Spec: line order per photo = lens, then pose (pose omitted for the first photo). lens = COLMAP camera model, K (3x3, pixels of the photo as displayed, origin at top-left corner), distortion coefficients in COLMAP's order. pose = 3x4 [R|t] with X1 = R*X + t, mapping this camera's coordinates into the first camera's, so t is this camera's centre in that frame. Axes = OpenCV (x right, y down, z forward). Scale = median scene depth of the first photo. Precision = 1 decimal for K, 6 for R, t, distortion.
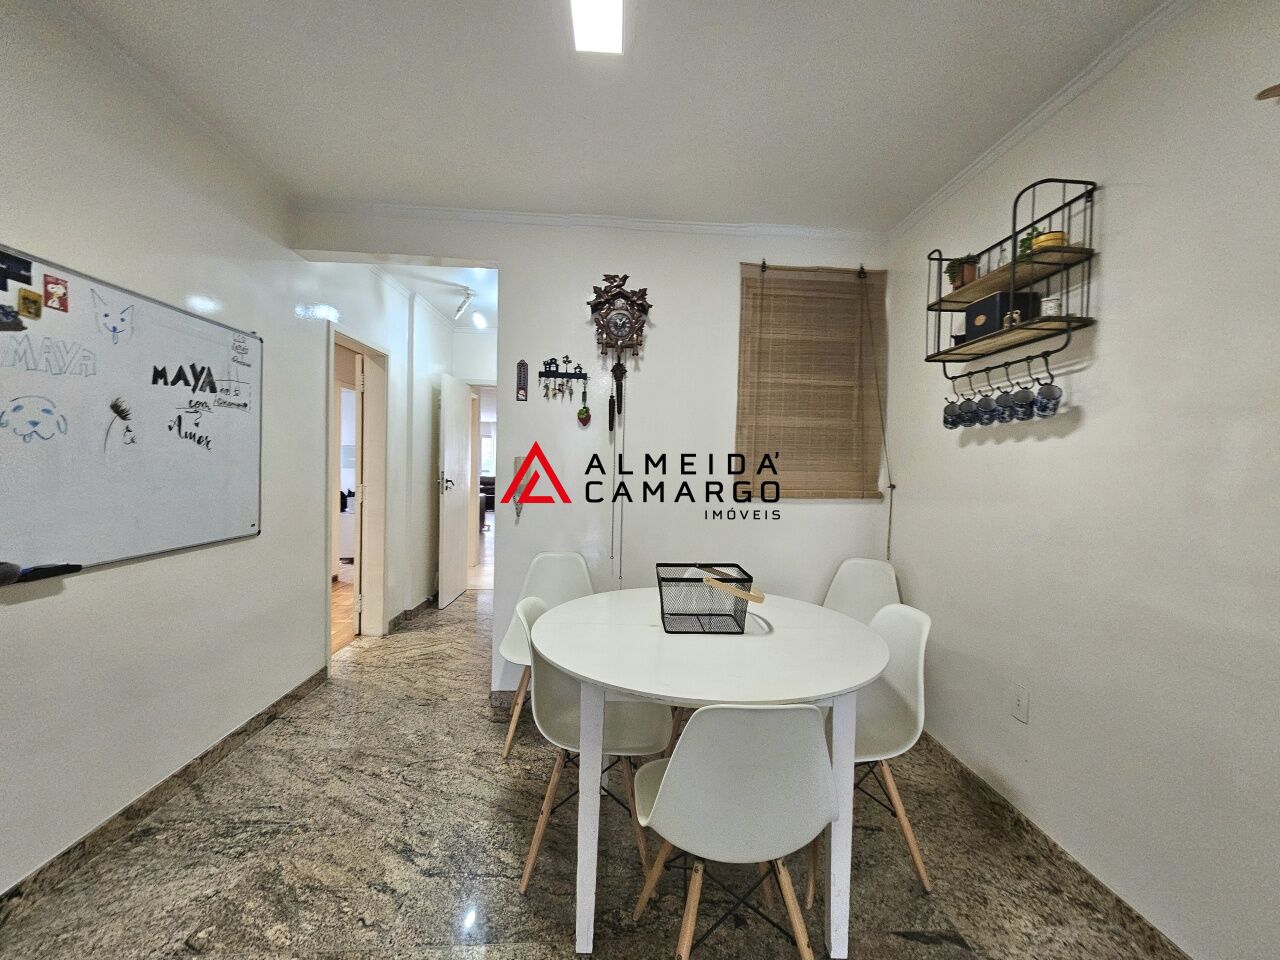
lens RADIAL K [[557.5, 0, 640.0], [0, 557.5, 480.0], [0, 0, 1]] dist [0.018651, 0.000295]
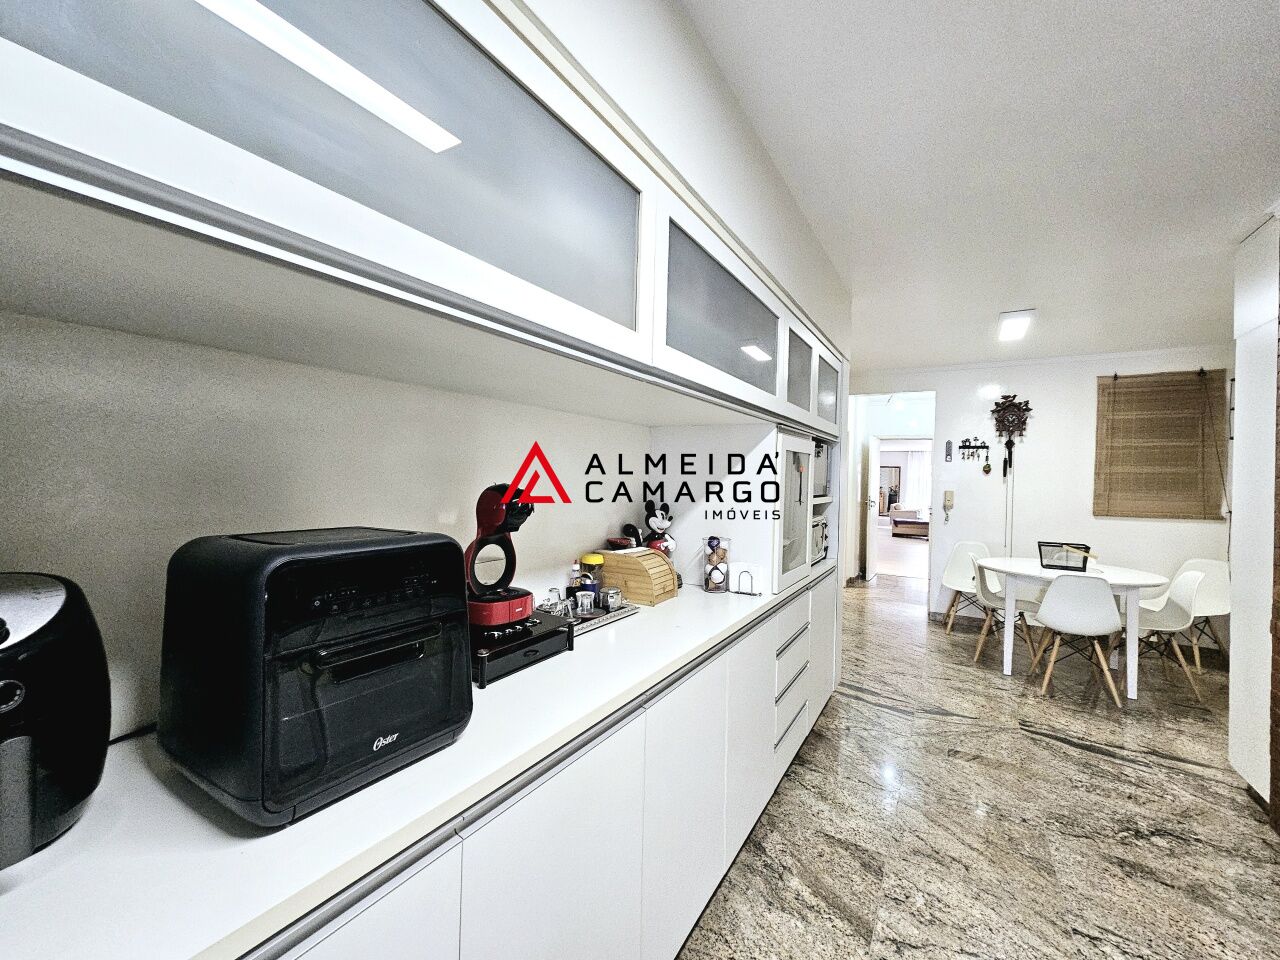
lens RADIAL K [[557.5, 0, 640.0], [0, 557.5, 480.0], [0, 0, 1]] dist [0.018651, 0.000295]
pose [[0.842052, -0.001250, -0.539394, -0.064471], [-0.017880, 0.999383, -0.030230, -0.000404], [0.539099, 0.035100, 0.841511, -1.190750]]
